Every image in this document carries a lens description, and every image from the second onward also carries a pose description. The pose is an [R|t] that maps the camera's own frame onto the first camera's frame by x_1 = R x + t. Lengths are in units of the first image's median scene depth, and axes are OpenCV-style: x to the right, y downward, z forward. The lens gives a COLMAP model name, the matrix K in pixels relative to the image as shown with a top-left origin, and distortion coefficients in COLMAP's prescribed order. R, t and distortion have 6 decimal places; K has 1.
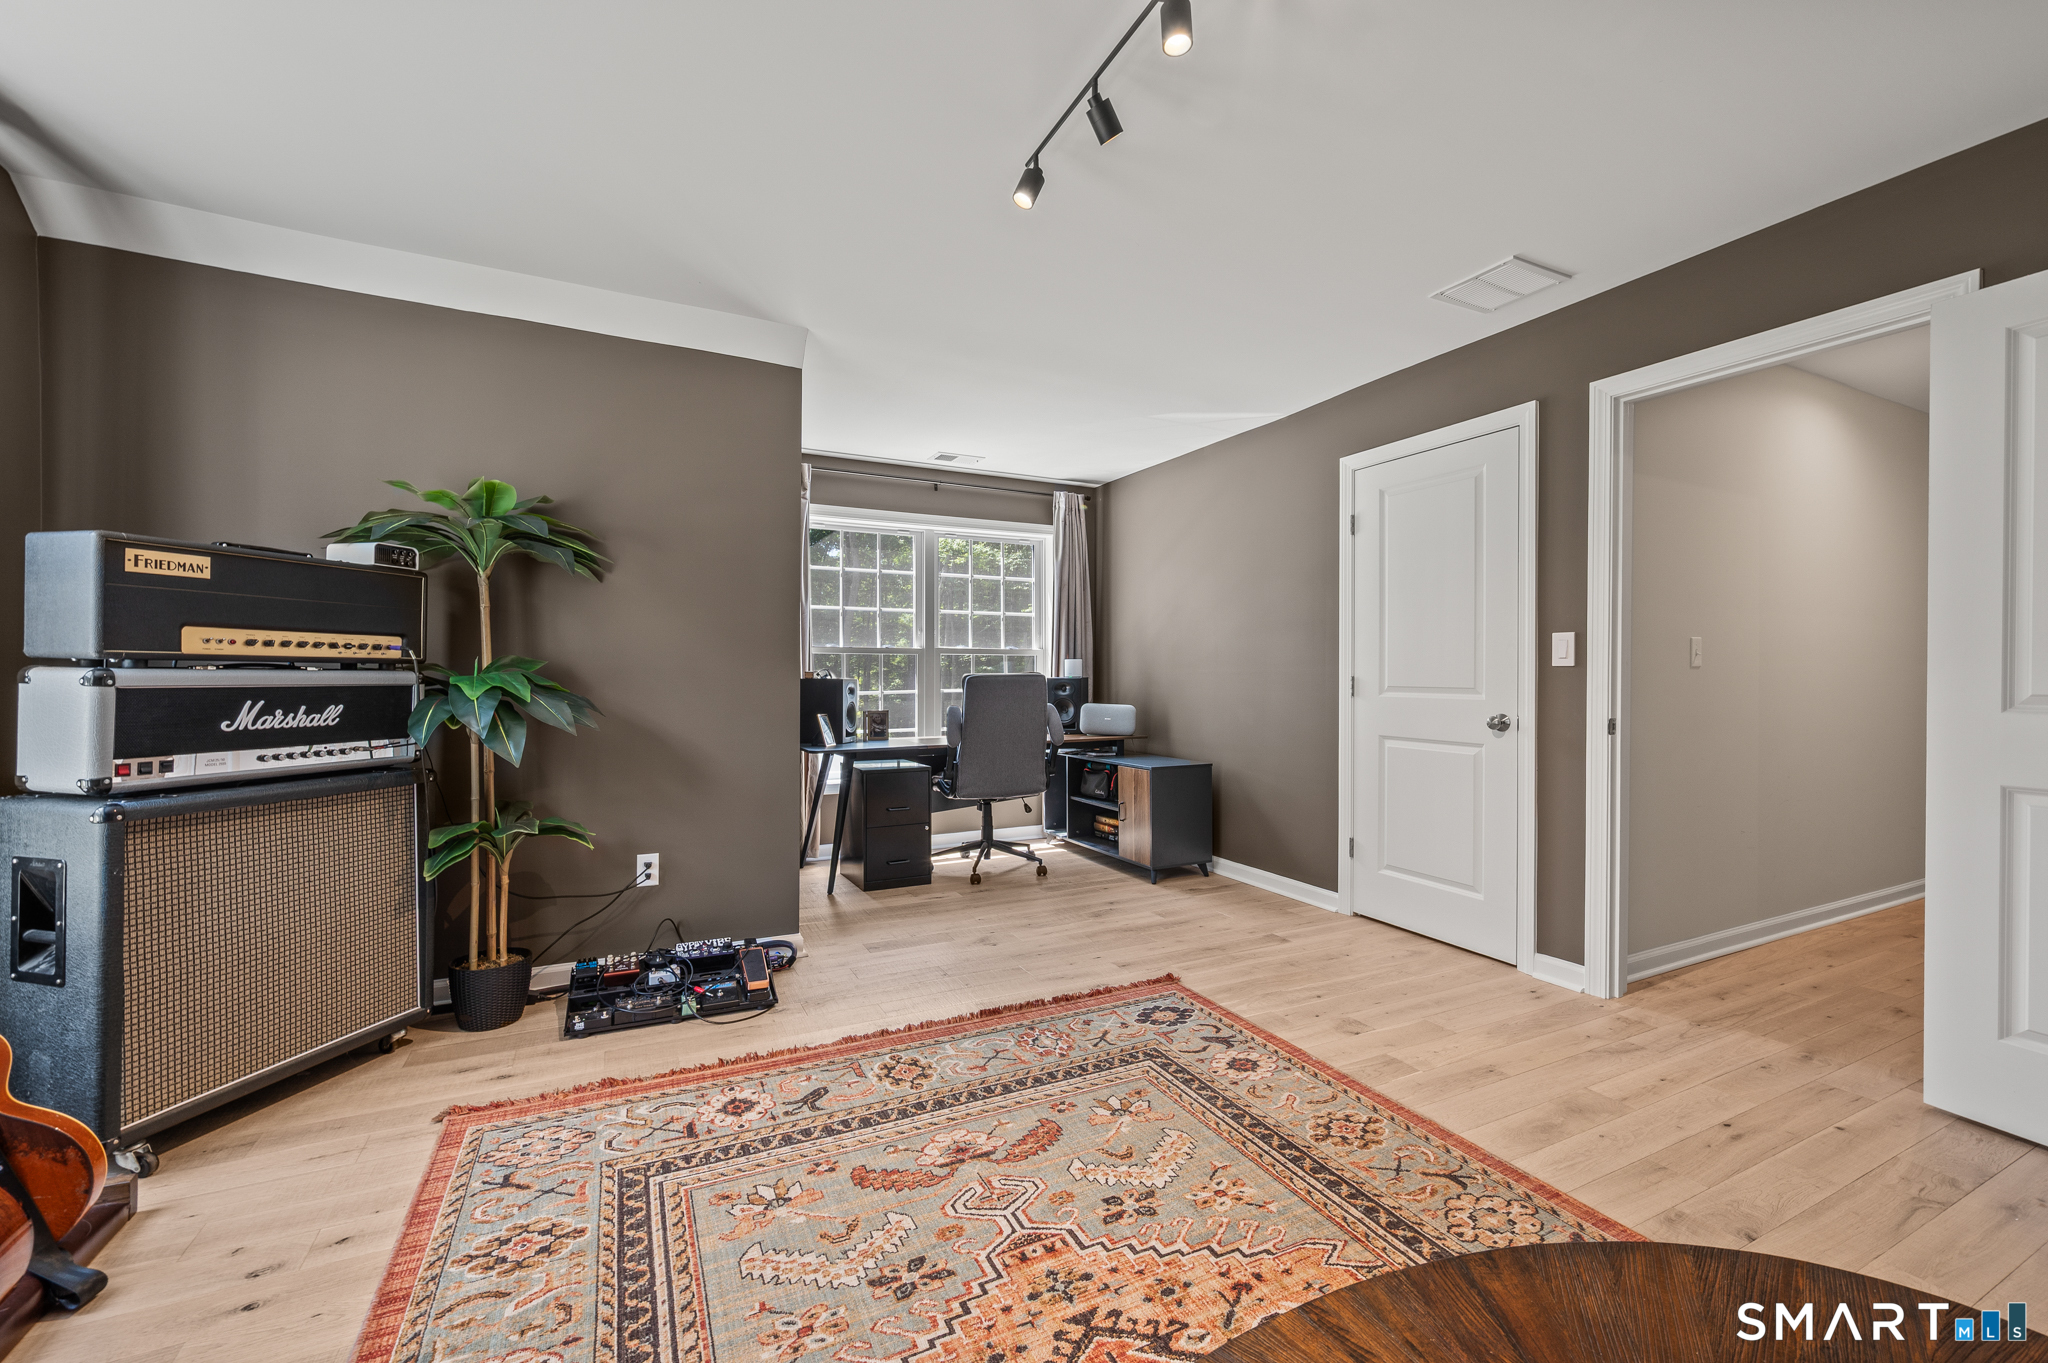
lens RADIAL K [[814.7, 0, 1029.5], [0, 814.7, 675.0], [0, 0, 1]] dist [-0.000892, -0.000329]
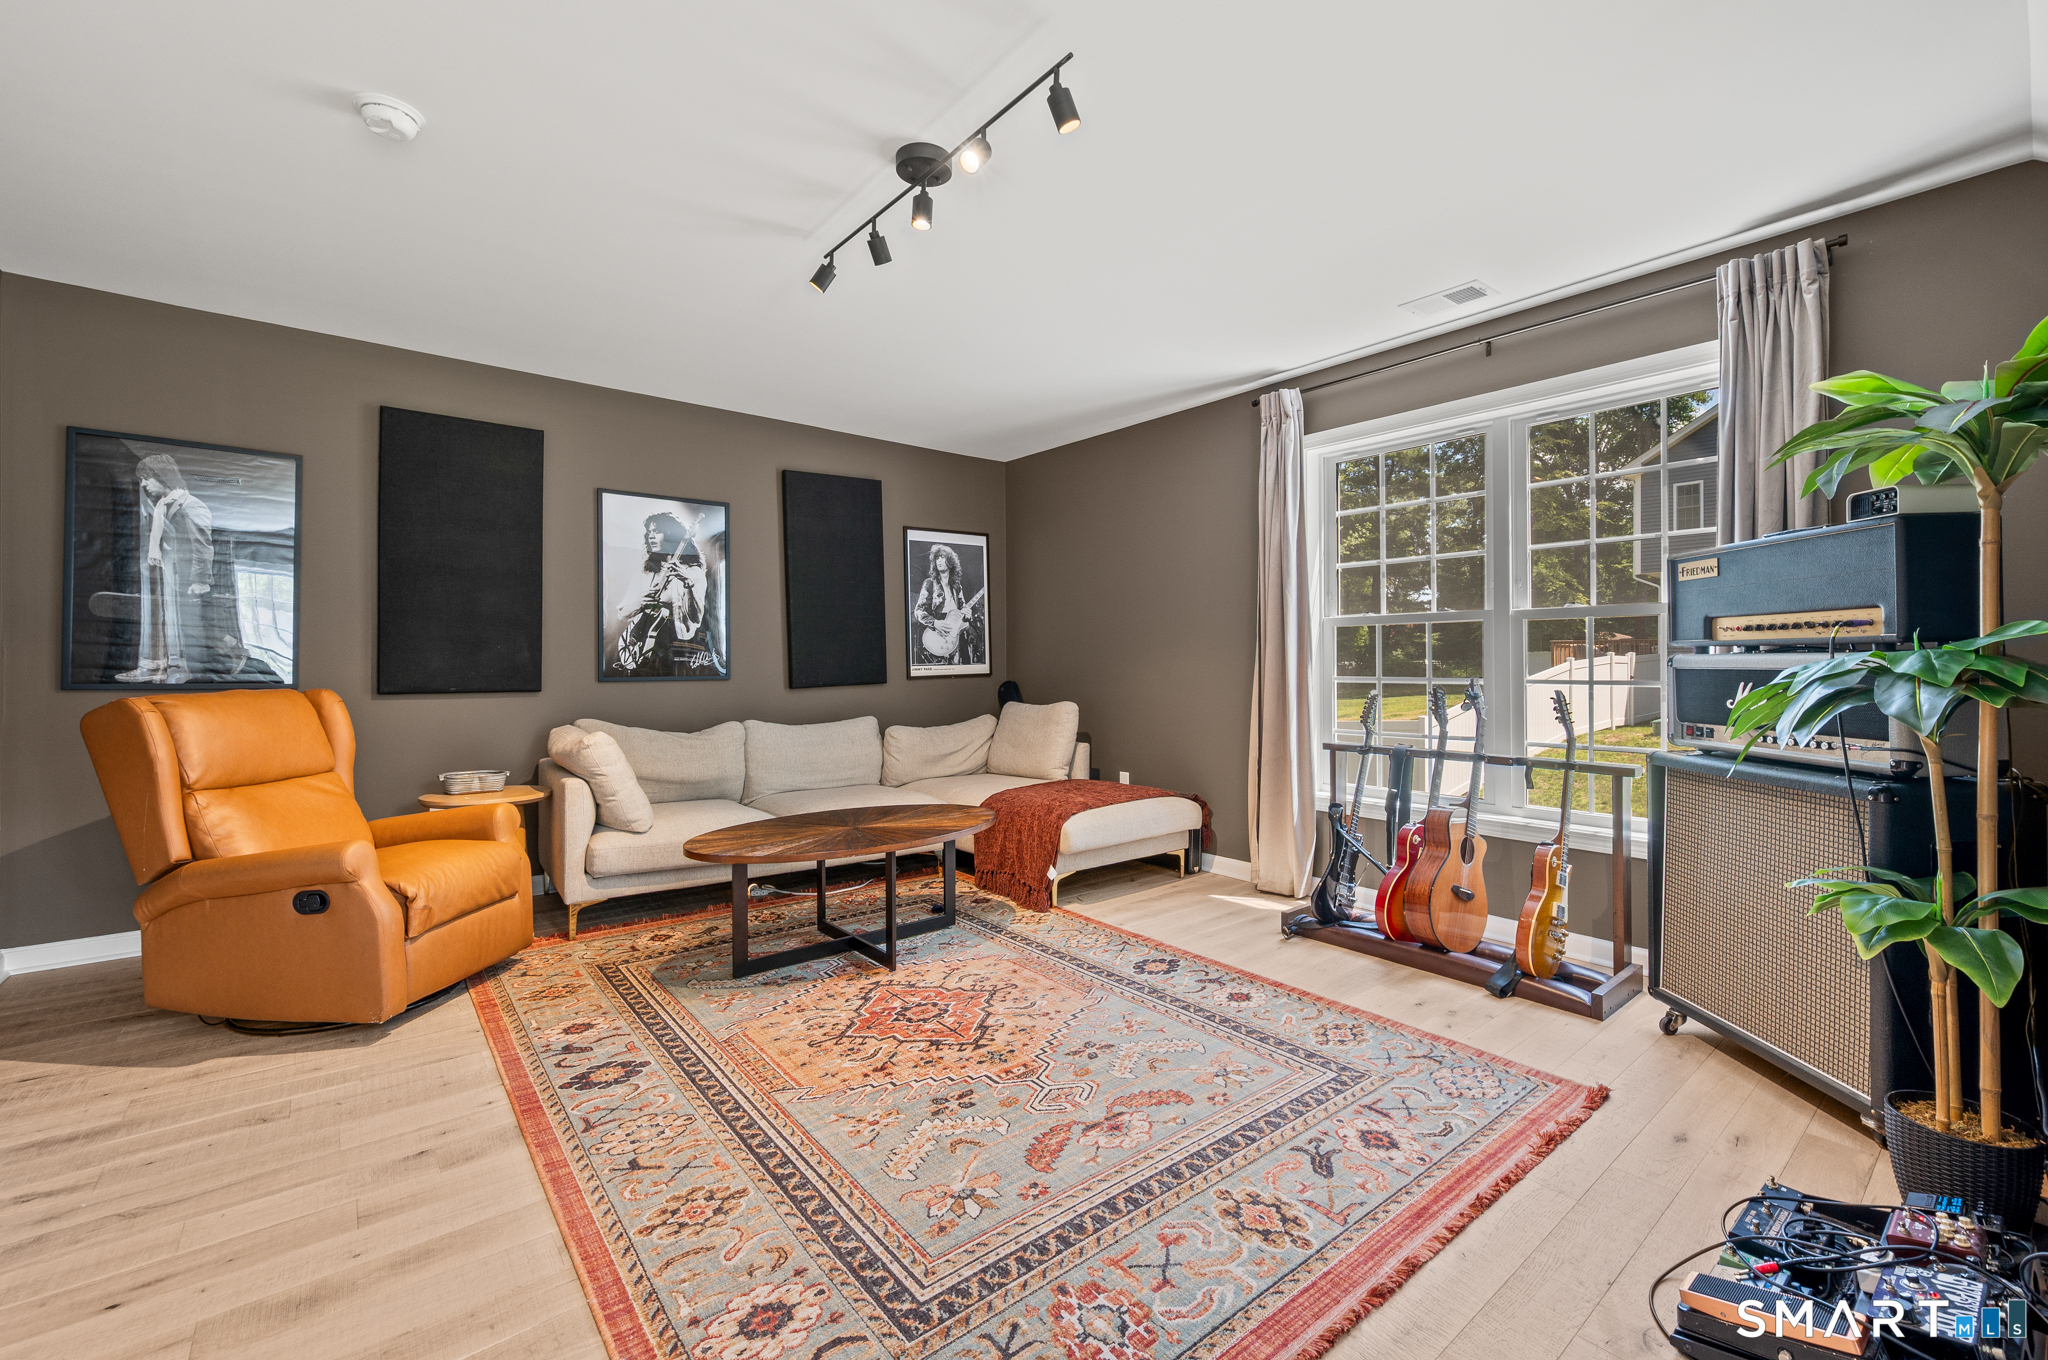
lens RADIAL K [[814.7, 0, 1029.5], [0, 814.7, 673.5], [0, 0, 1]] dist [-0.000892, -0.000329]
pose [[-0.976247, 0.001465, -0.216656, 0.243348], [-0.001240, 0.999923, 0.012346, -0.008059], [0.216658, 0.012322, -0.976170, 1.958478]]
